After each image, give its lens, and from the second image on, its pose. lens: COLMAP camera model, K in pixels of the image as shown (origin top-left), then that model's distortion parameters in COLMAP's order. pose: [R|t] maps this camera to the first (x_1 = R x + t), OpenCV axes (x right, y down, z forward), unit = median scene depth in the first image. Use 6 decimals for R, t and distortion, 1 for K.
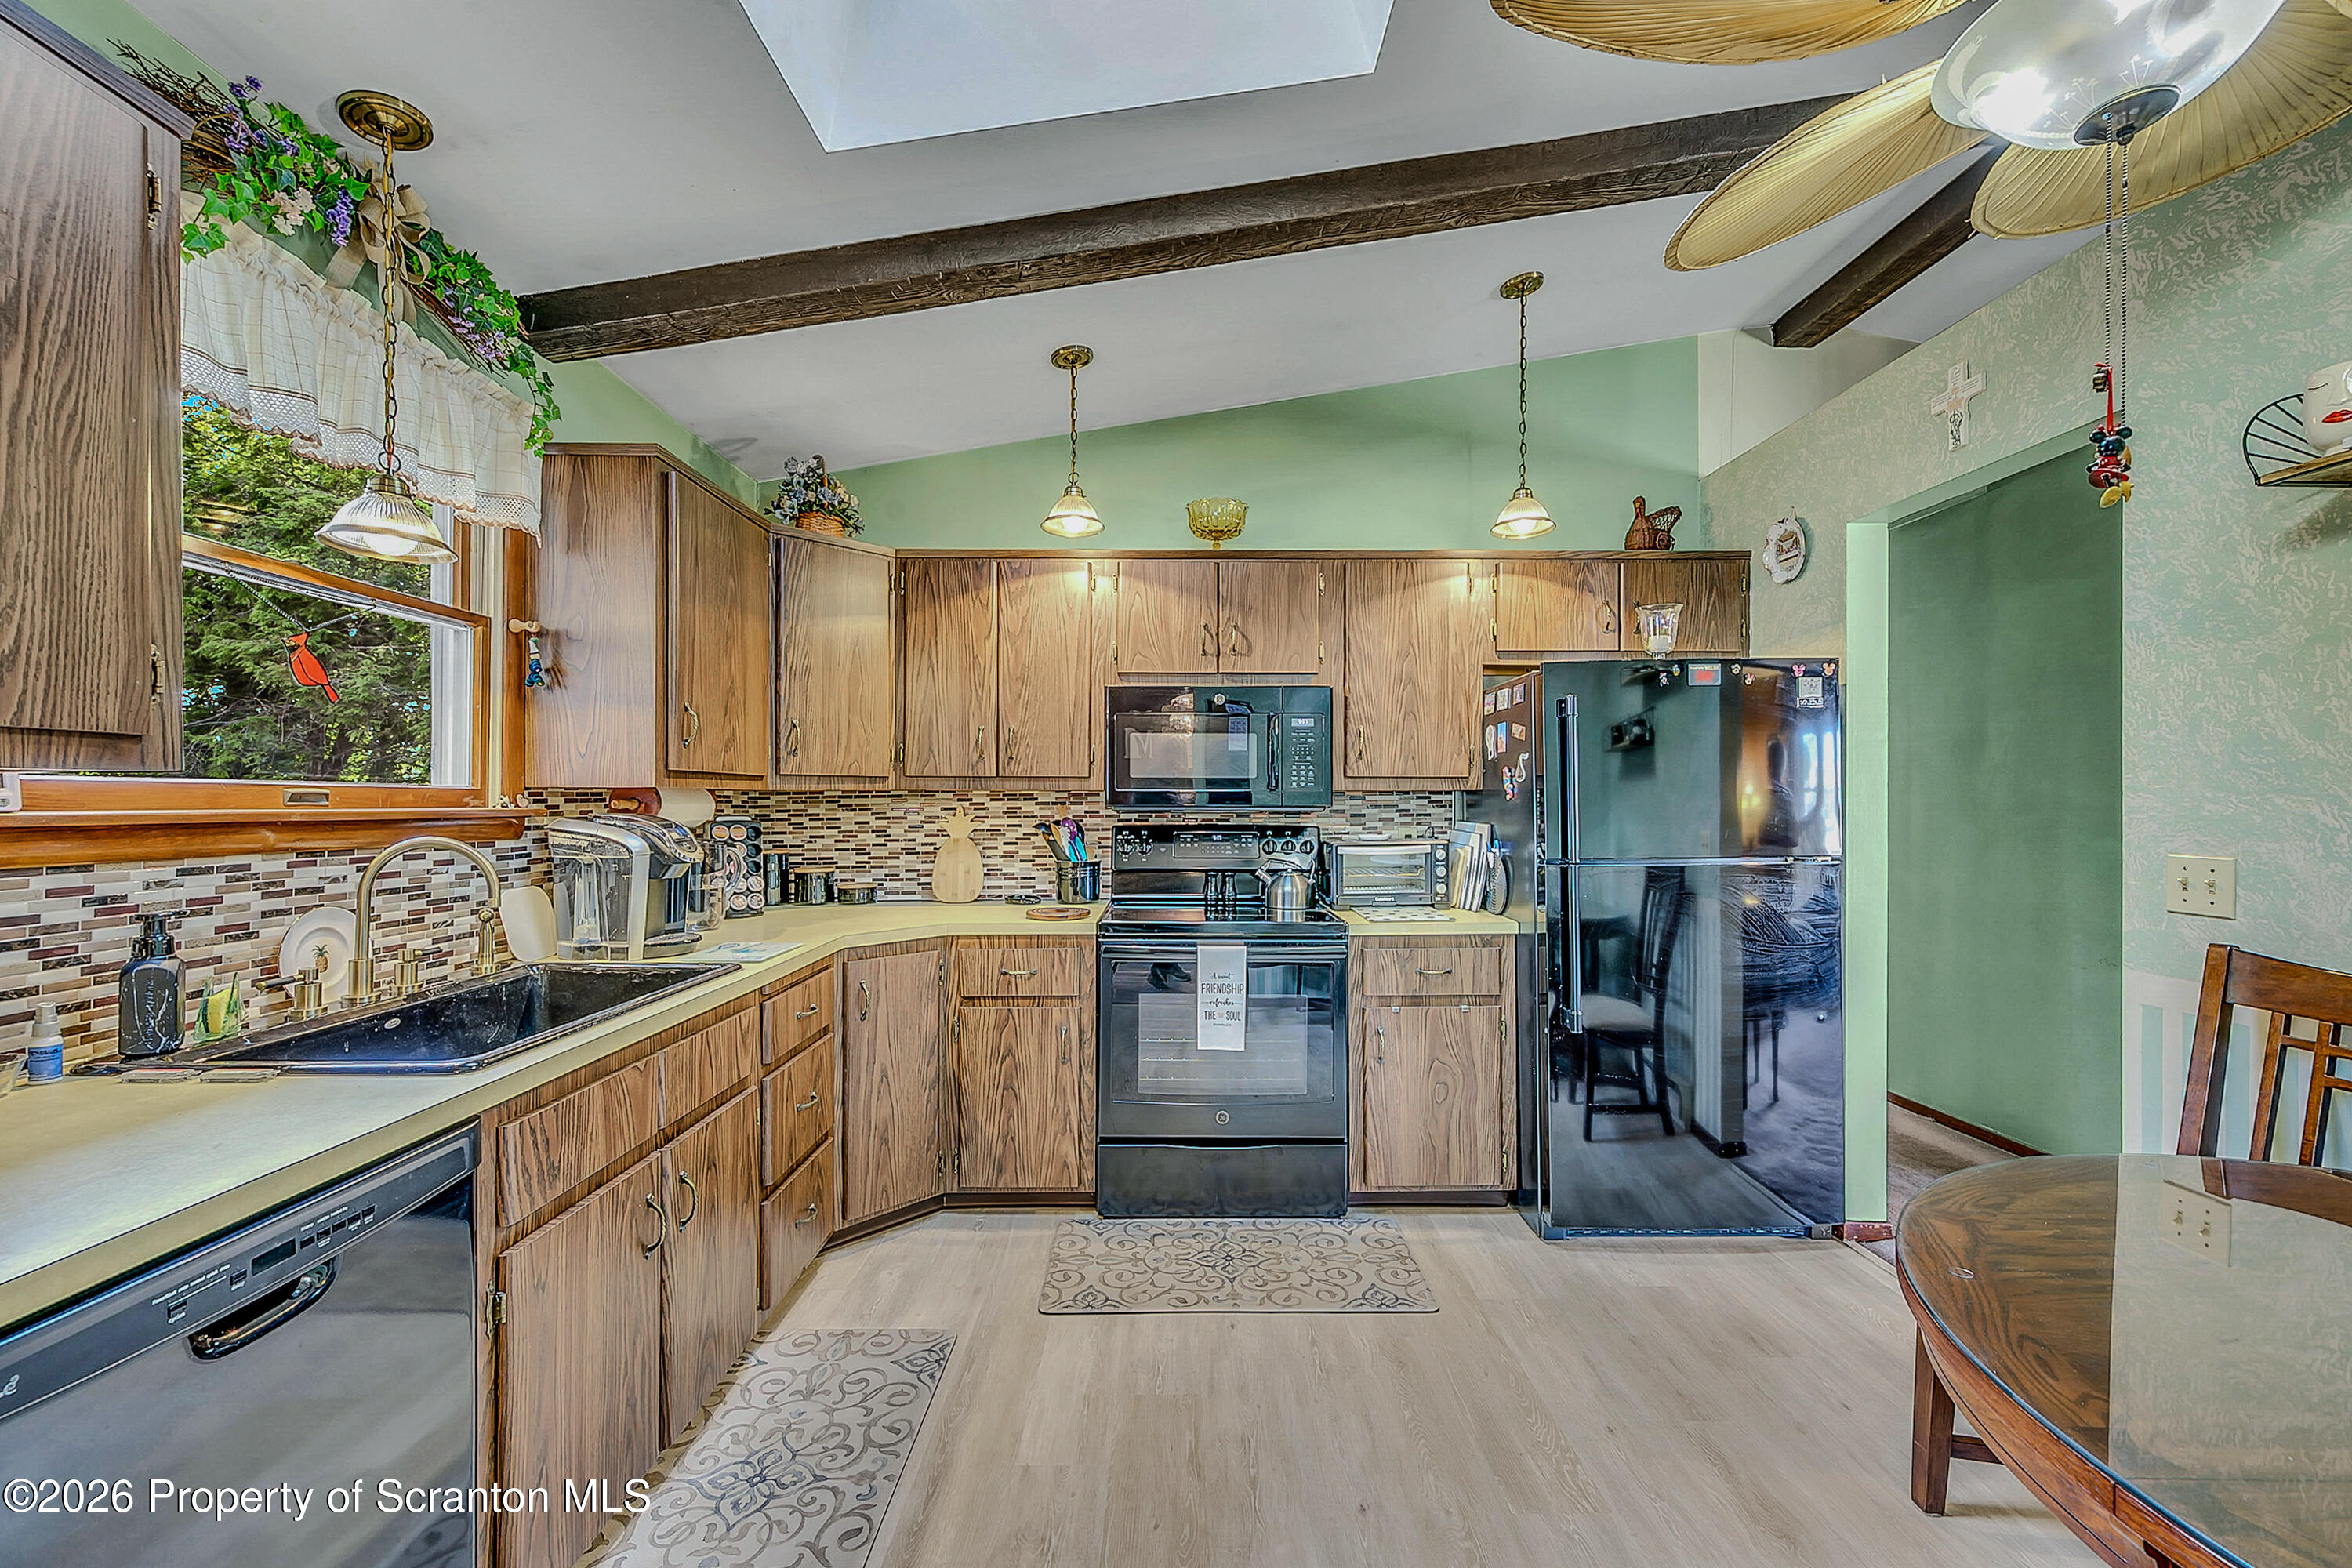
lens RADIAL K [[930.8, 0, 1173.3], [0, 930.8, 807.1], [0, 0, 1]] dist [0.001052, 0.000098]
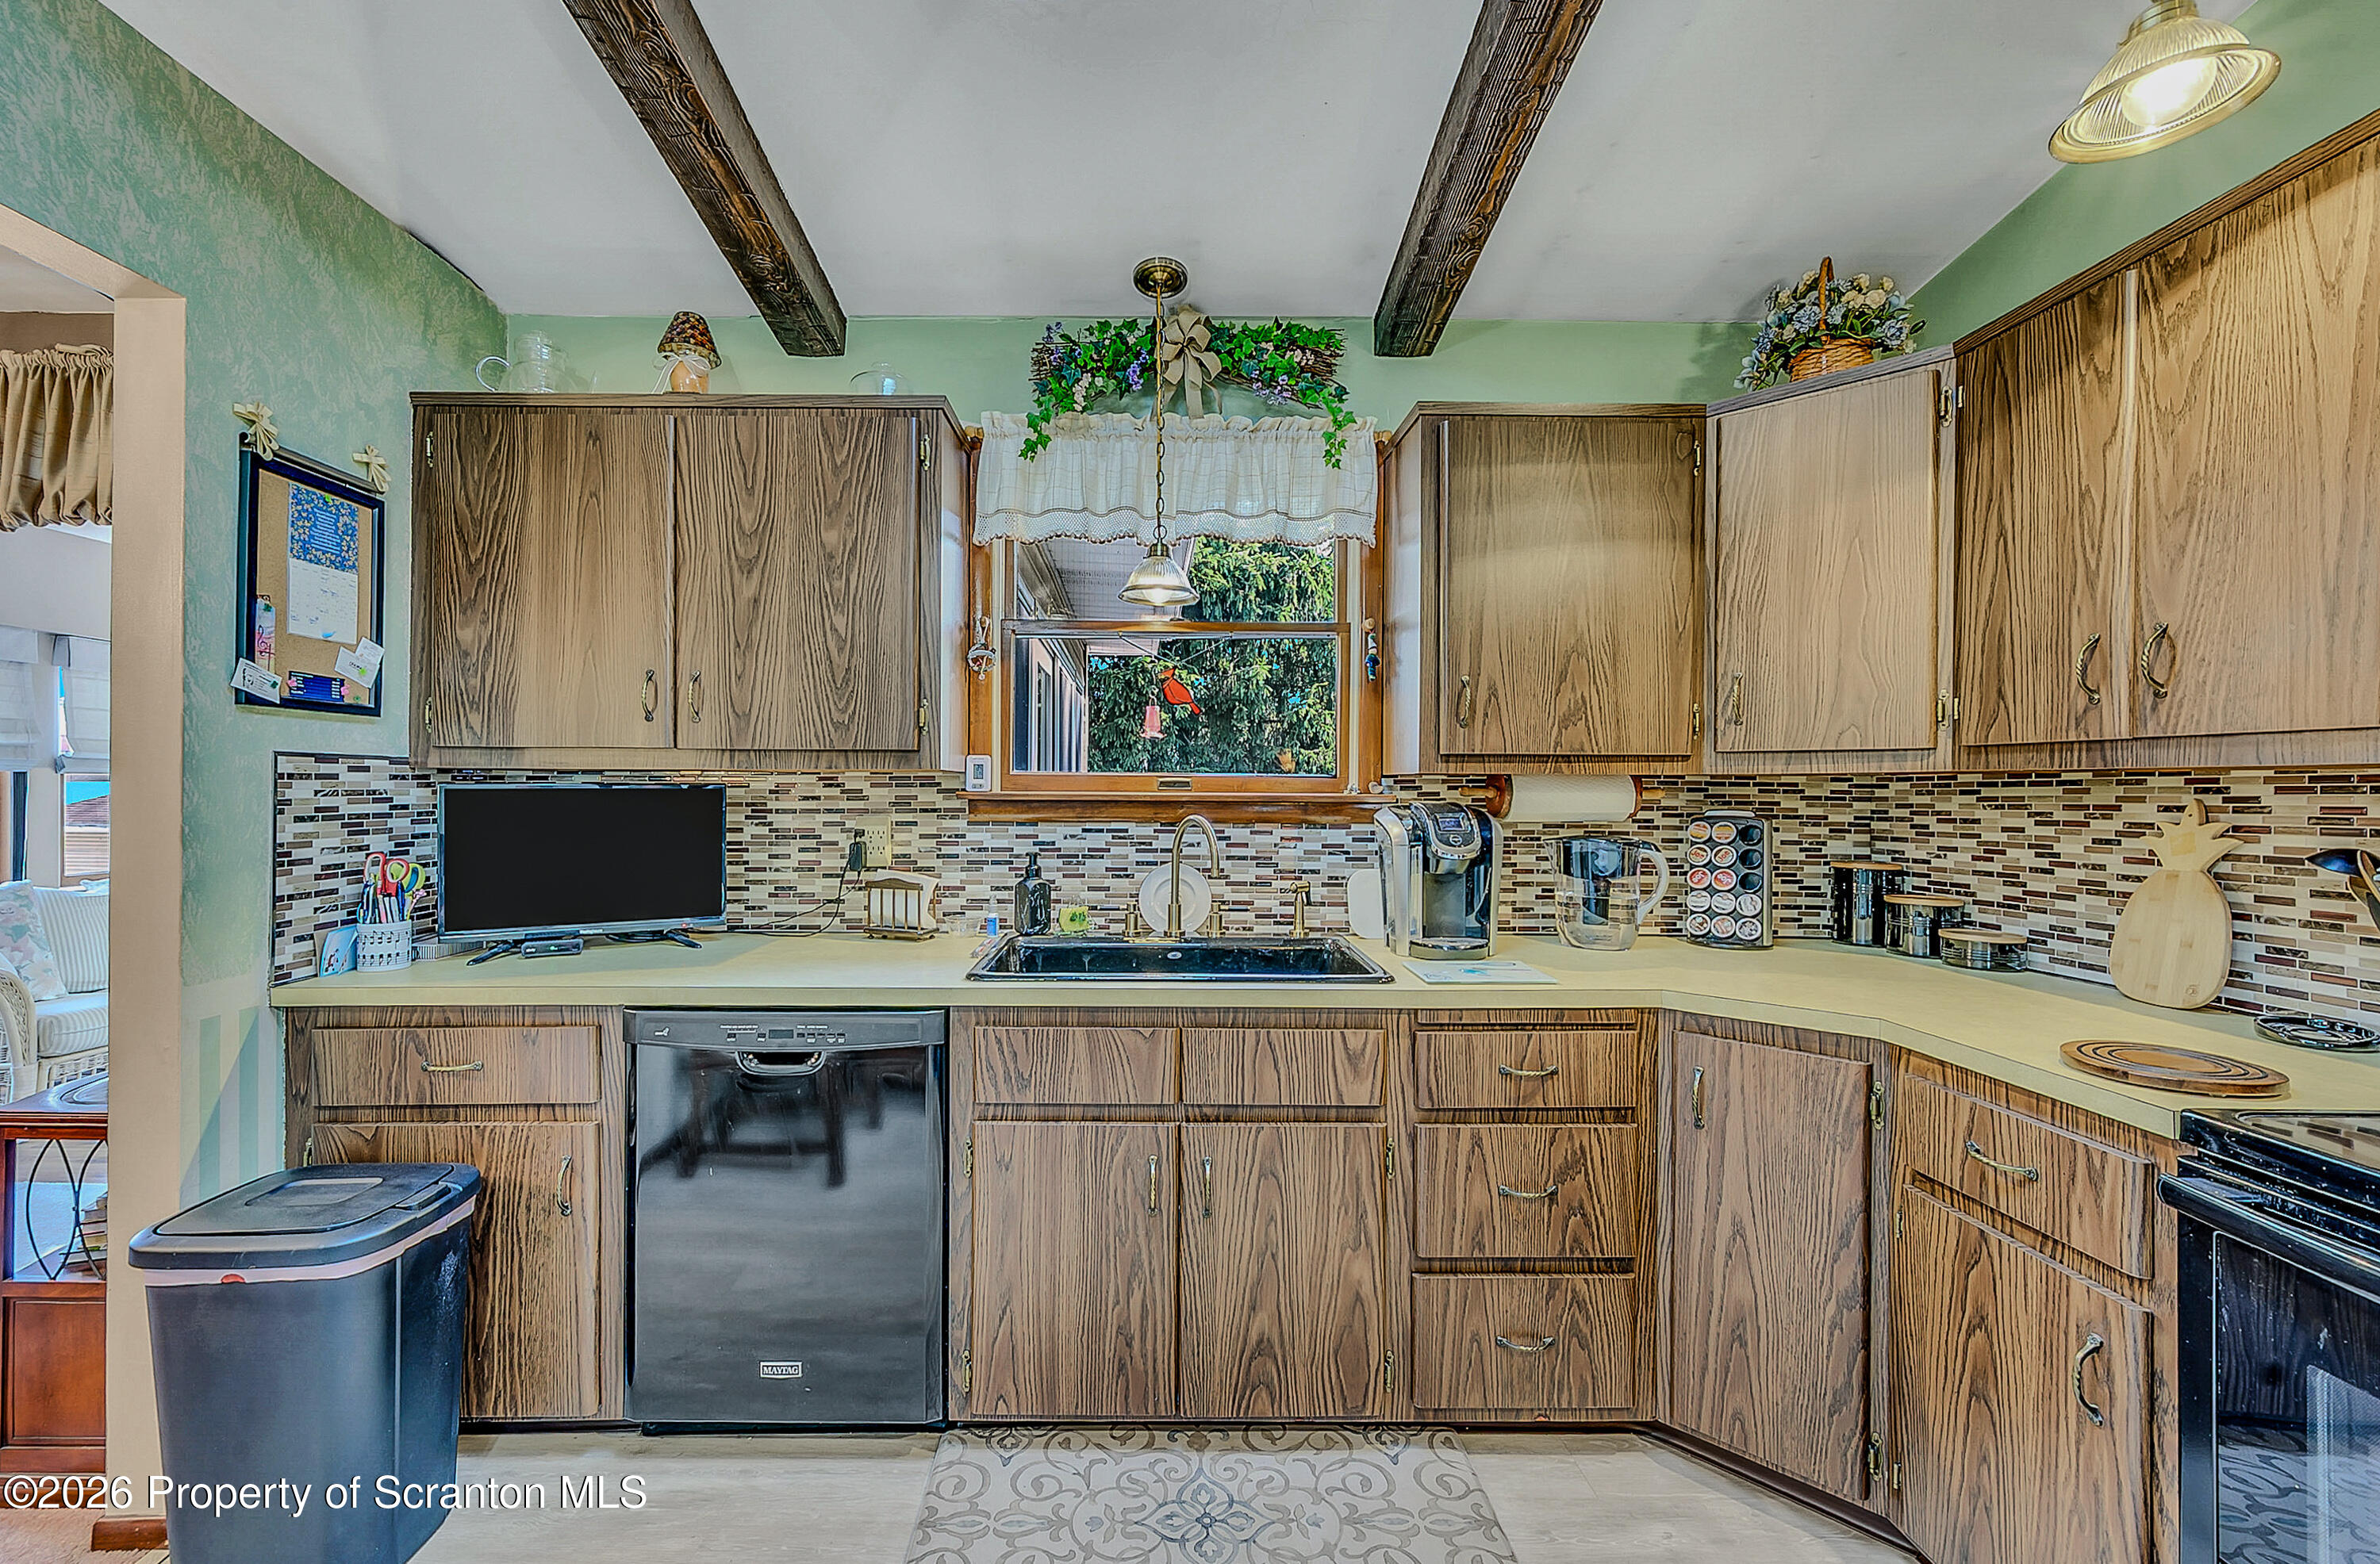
lens RADIAL K [[969.4, 0, 1177.7], [0, 969.4, 790.1], [0, 0, 1]] dist [0.001424, 0.000111]
pose [[0.006257, 0.004599, -0.999970, 0.302493], [-0.011504, 0.999924, 0.004527, -0.004814], [0.999914, 0.011476, 0.006309, 0.563971]]
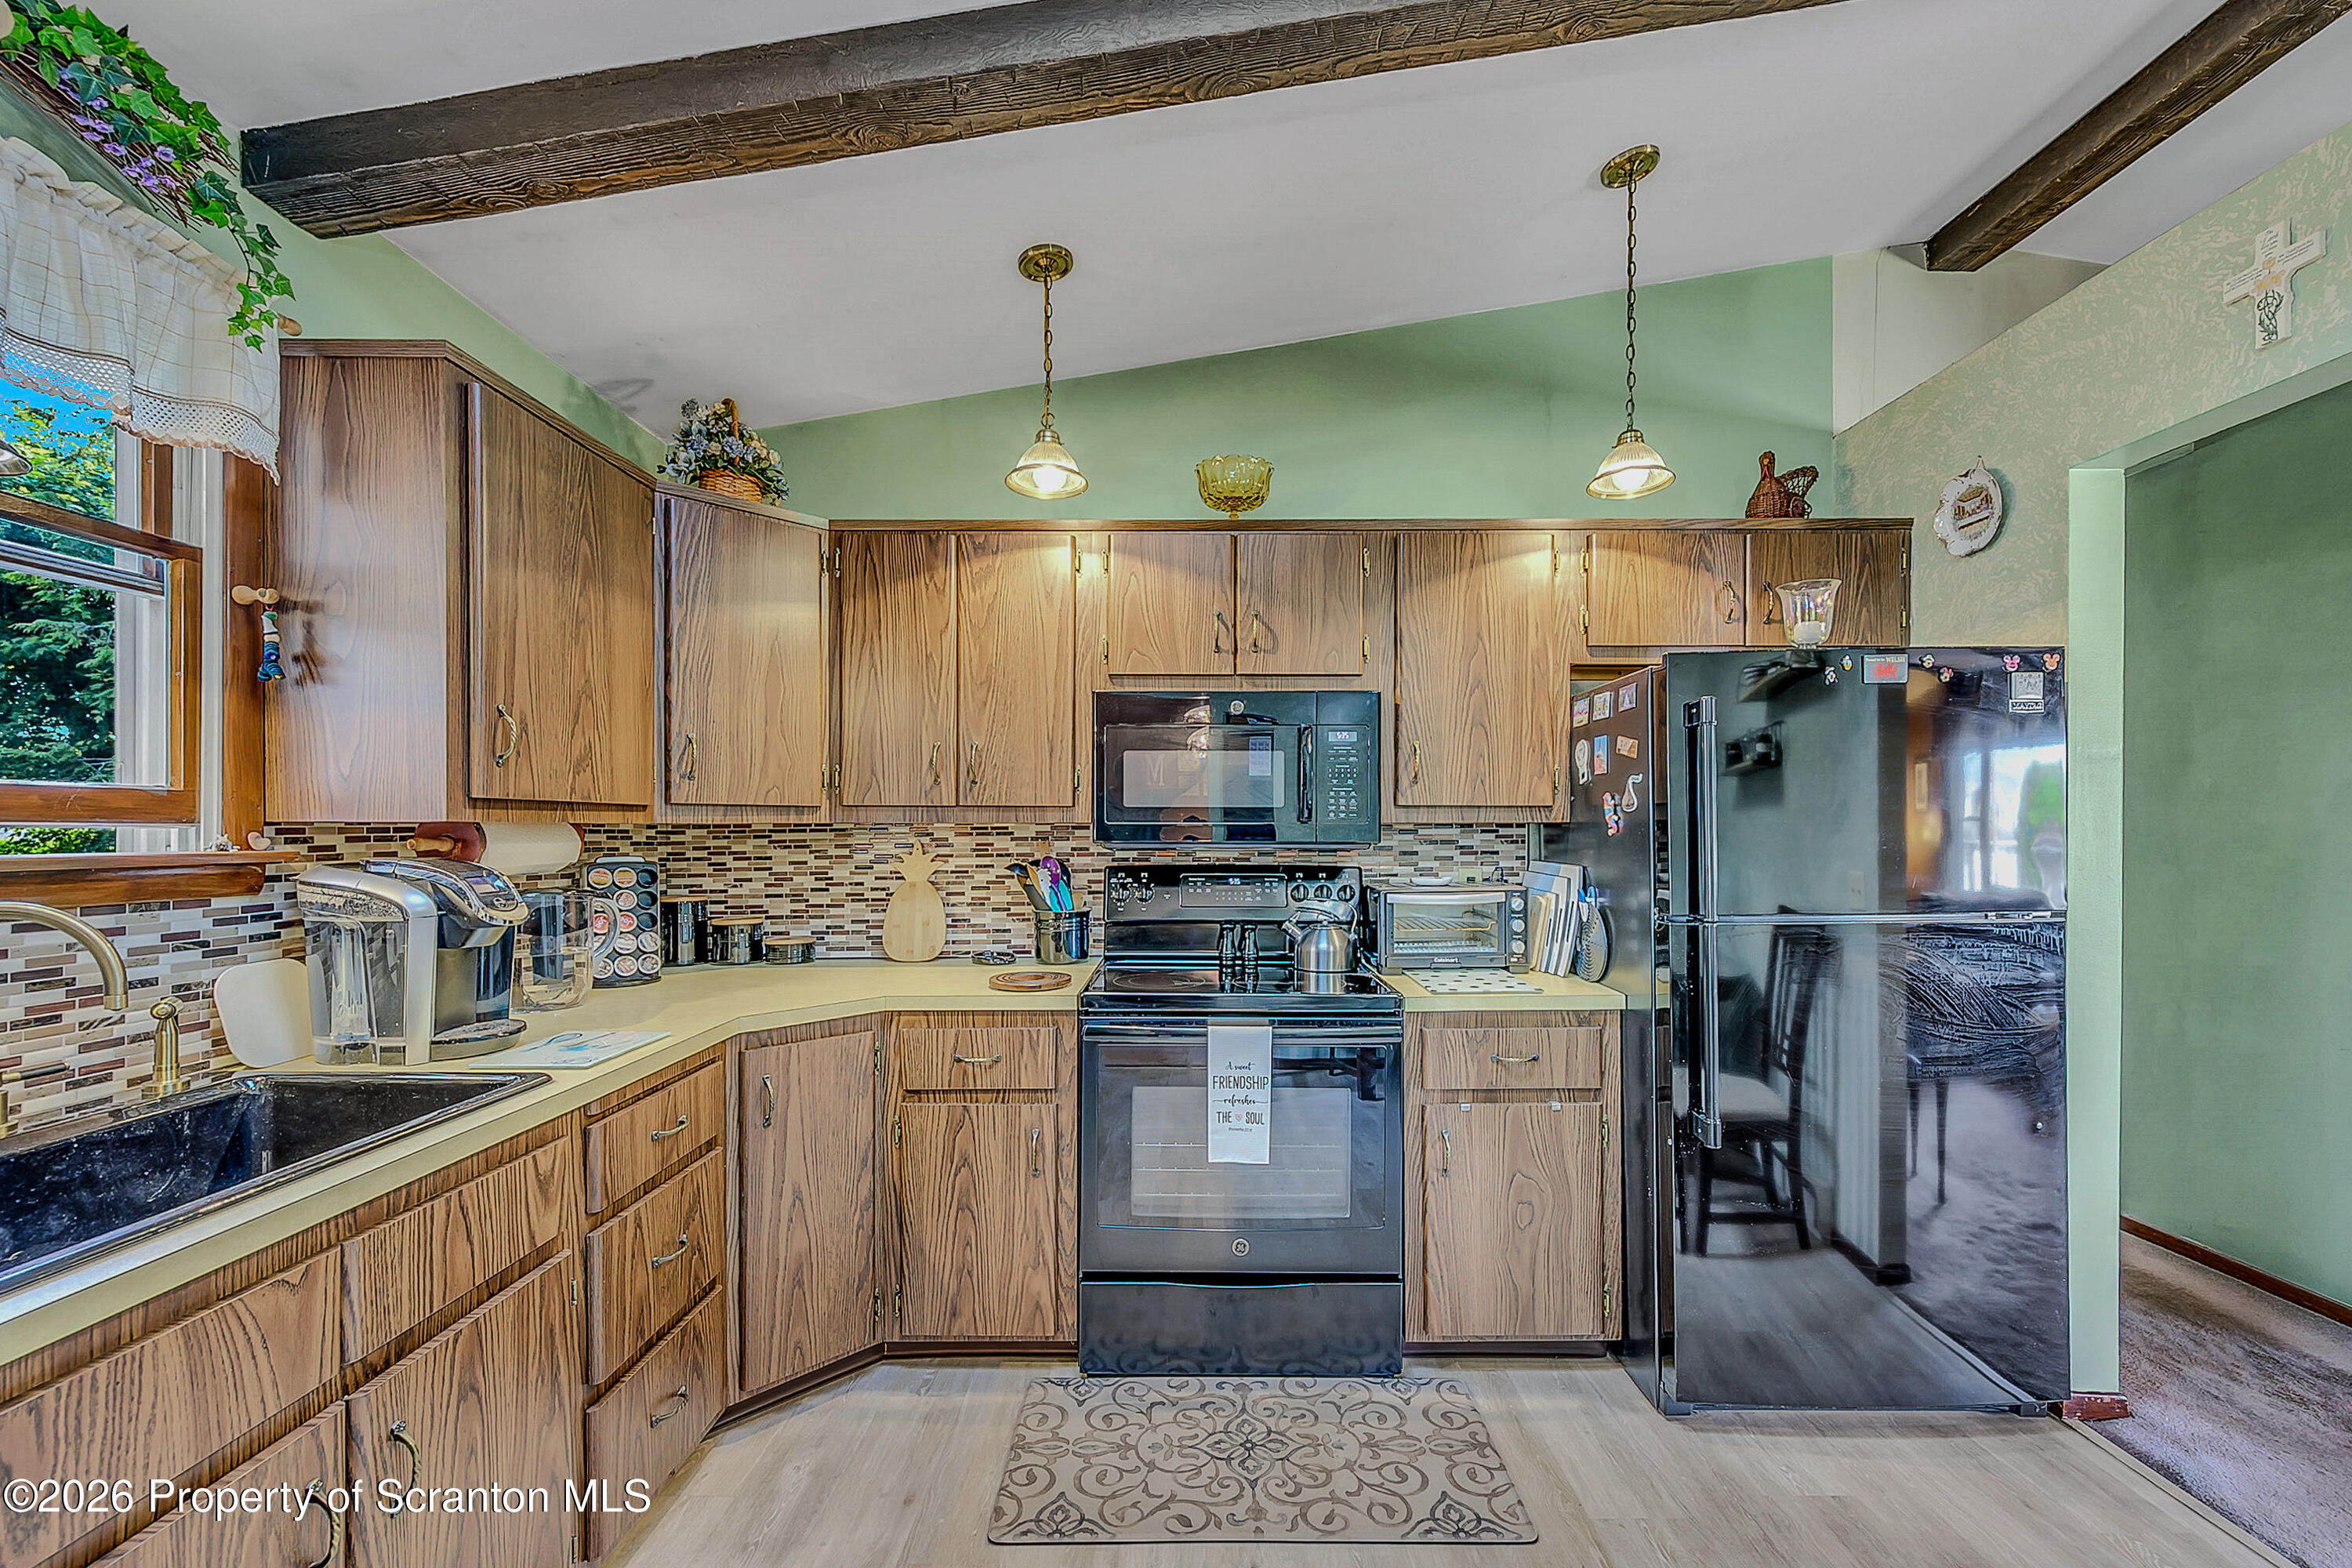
lens RADIAL K [[941.9, 0, 1178.5], [0, 941.9, 835.6], [0, 0, 1]] dist [0.000418, -0.000034]
pose [[0.999871, -0.000412, -0.016046, 0.013503], [0.000412, 1.000000, -0.000033, -0.007782], [0.016046, 0.000027, 0.999871, 0.212241]]
